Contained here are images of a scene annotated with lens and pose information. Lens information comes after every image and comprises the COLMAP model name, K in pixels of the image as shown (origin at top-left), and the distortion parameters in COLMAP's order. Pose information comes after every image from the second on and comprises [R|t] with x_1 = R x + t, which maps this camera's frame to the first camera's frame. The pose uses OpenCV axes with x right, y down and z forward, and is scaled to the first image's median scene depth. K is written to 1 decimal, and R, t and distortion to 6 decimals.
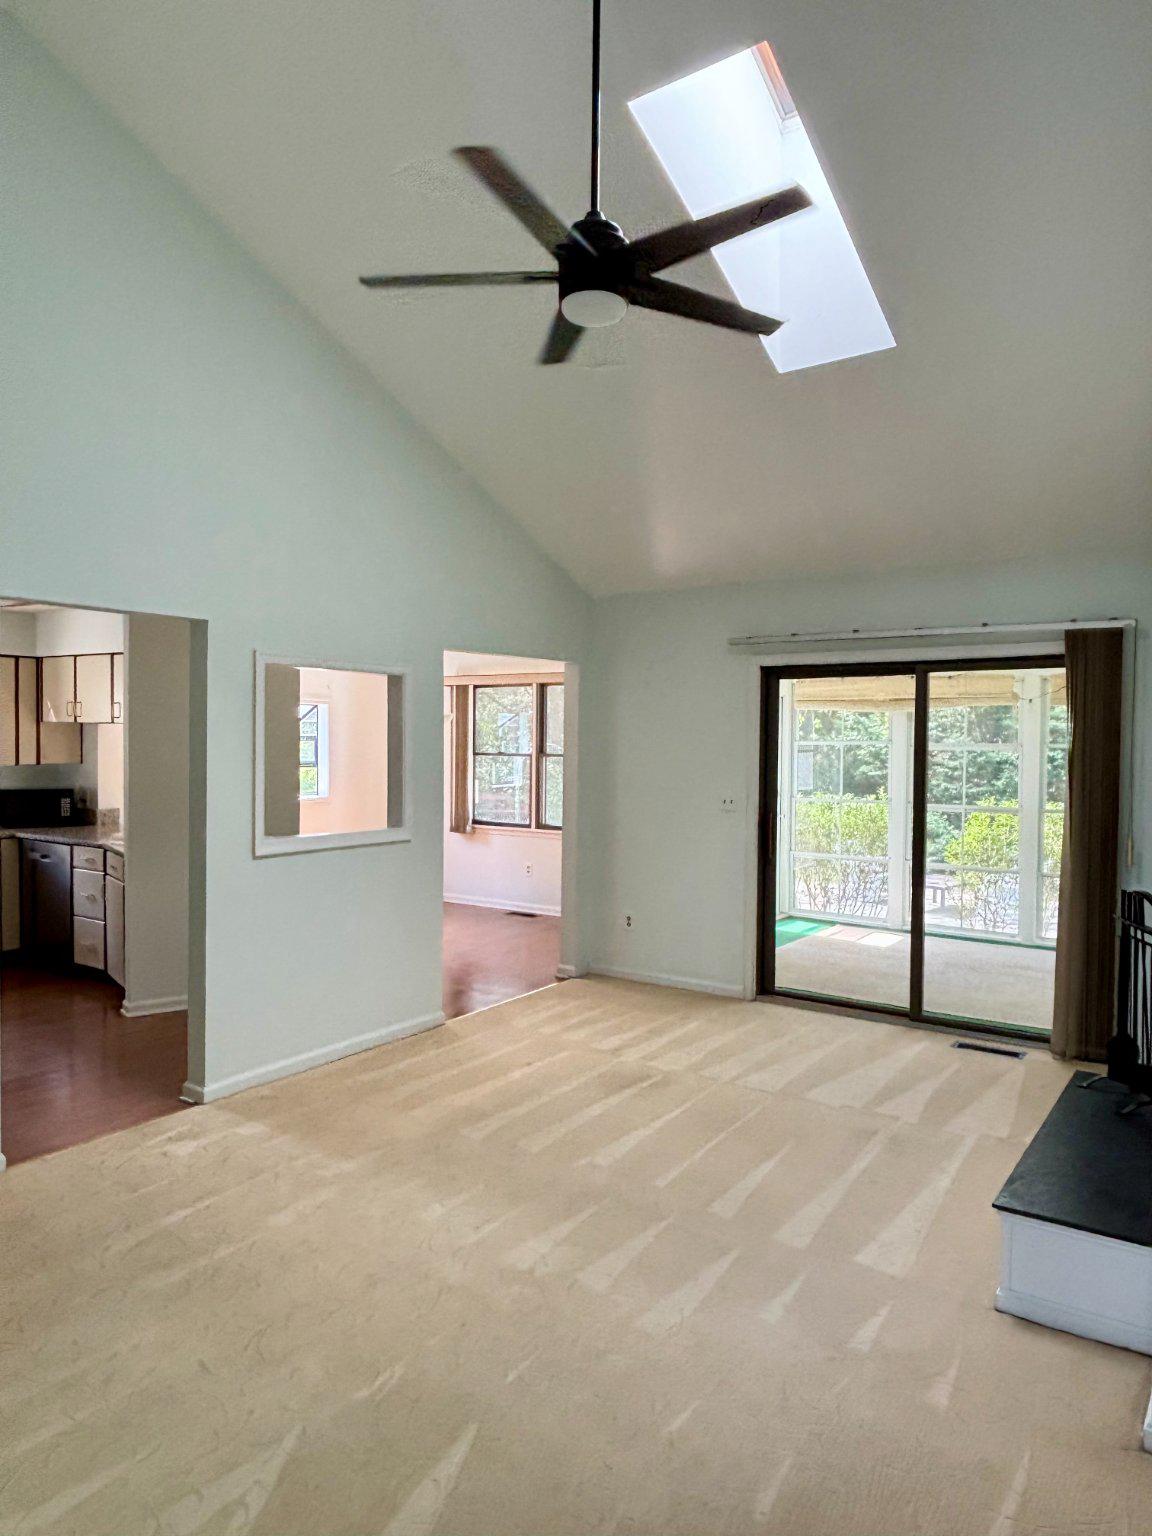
lens RADIAL K [[999.3, 0, 576.0], [0, 999.3, 768.0], [0, 0, 1]] dist [0.000189, 0.000014]
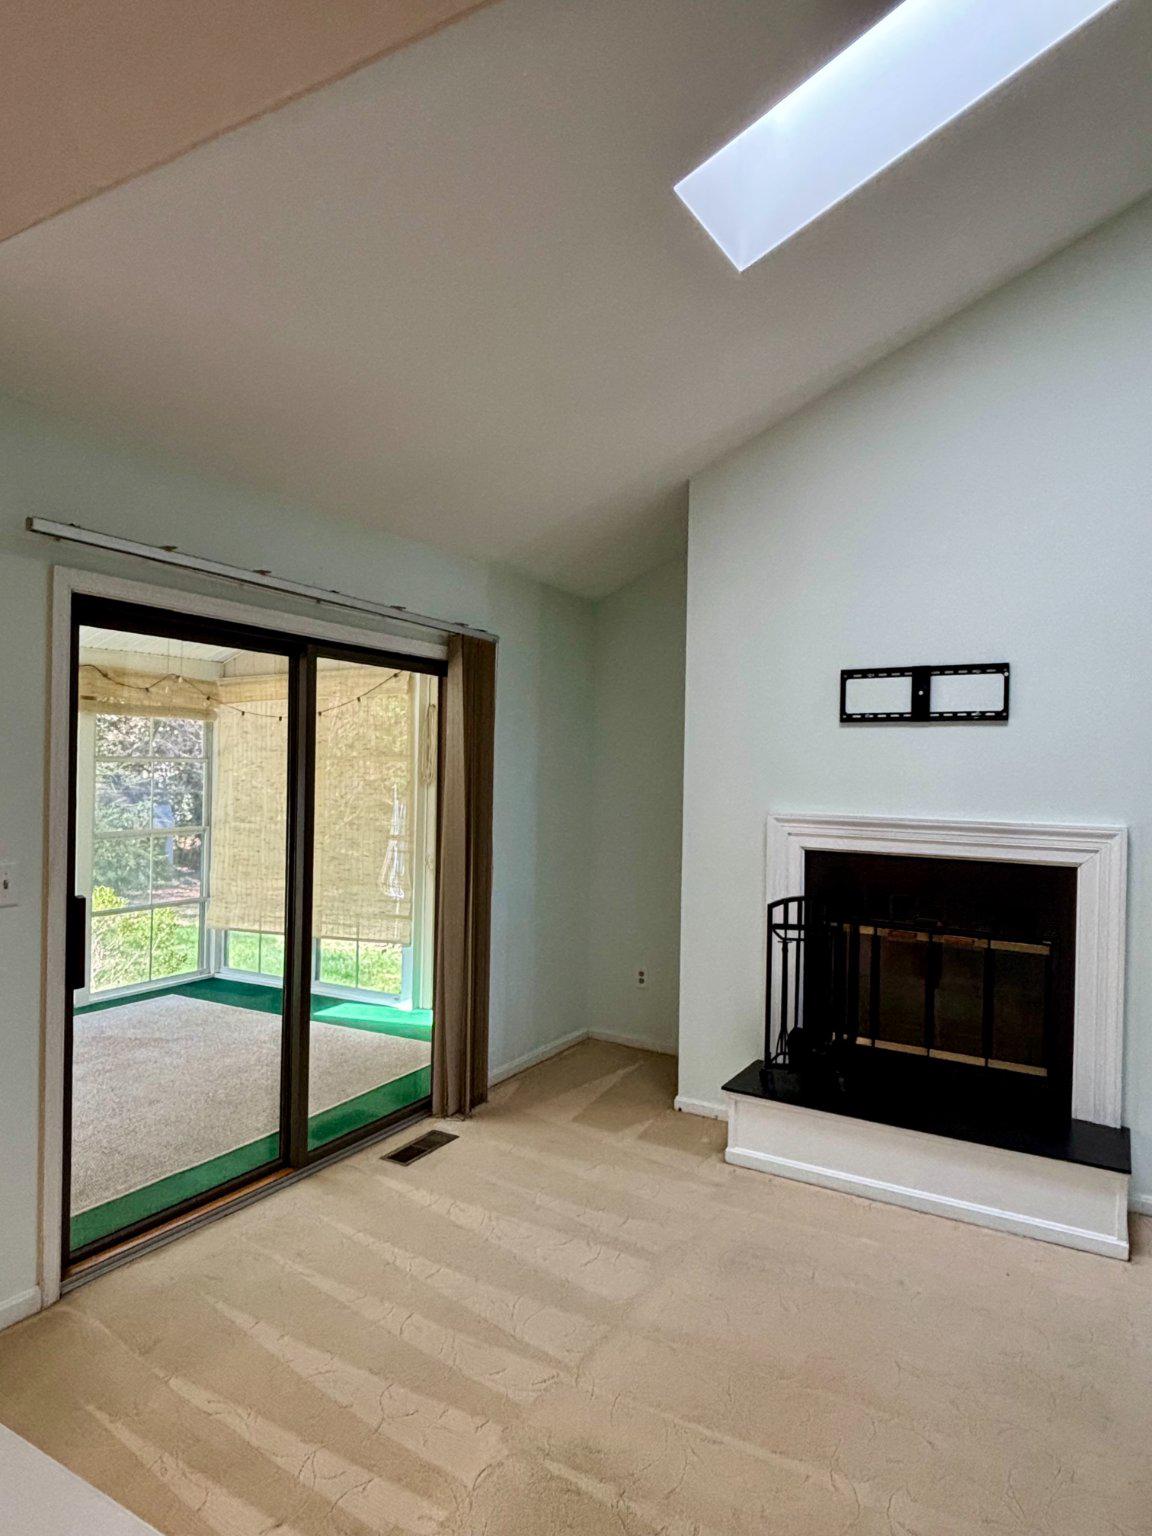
lens RADIAL K [[919.6, 0, 576.0], [0, 919.6, 768.0], [0, 0, 1]] dist [-0.002591, -0.001226]
pose [[-0.086223, -0.004975, 0.996263, -0.325117], [0.011894, 0.999911, 0.006023, -0.021380], [-0.996205, 0.012369, -0.086156, 0.949331]]
